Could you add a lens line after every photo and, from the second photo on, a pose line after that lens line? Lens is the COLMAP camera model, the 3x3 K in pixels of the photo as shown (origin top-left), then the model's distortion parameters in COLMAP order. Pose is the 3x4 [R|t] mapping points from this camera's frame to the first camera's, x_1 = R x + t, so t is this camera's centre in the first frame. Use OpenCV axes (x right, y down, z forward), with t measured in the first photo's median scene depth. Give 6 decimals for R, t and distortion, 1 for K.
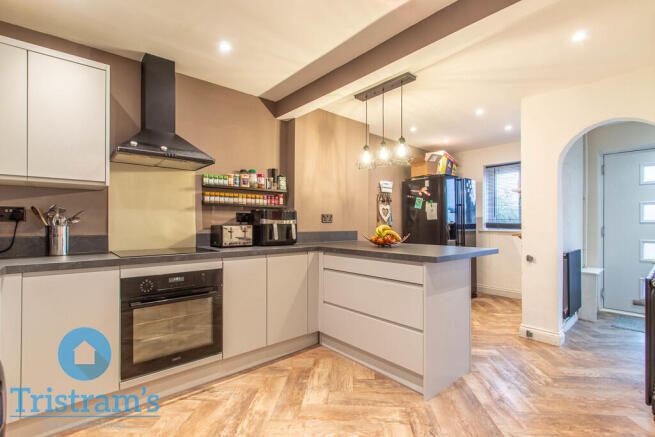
lens RADIAL K [[306.9, 0, 334.4], [0, 306.9, 220.9], [0, 0, 1]] dist [-0.000509, 0.000606]
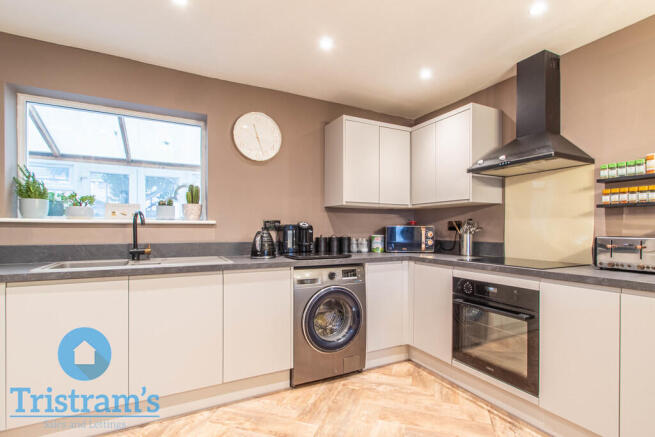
lens RADIAL K [[306.9, 0, 335.8], [0, 306.9, 229.0], [0, 0, 1]] dist [-0.000509, 0.000606]
pose [[-0.216940, -0.002636, -0.976181, 0.499497], [0.005772, 0.999975, -0.003983, -0.003666], [0.976168, -0.006499, -0.216920, 0.640788]]
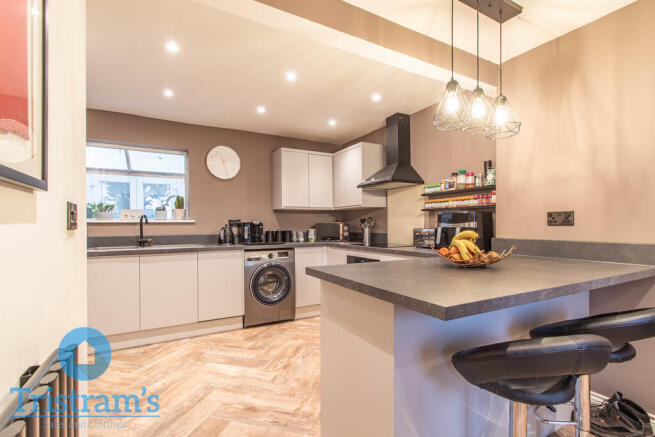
lens RADIAL K [[306.9, 0, 331.5], [0, 306.9, 225.6], [0, 0, 1]] dist [-0.000509, 0.000606]
pose [[-0.210043, 0.001516, -0.977691, 0.984733], [0.014181, 0.999898, -0.001496, 0.000916], [0.977589, -0.014179, -0.210043, 1.054569]]
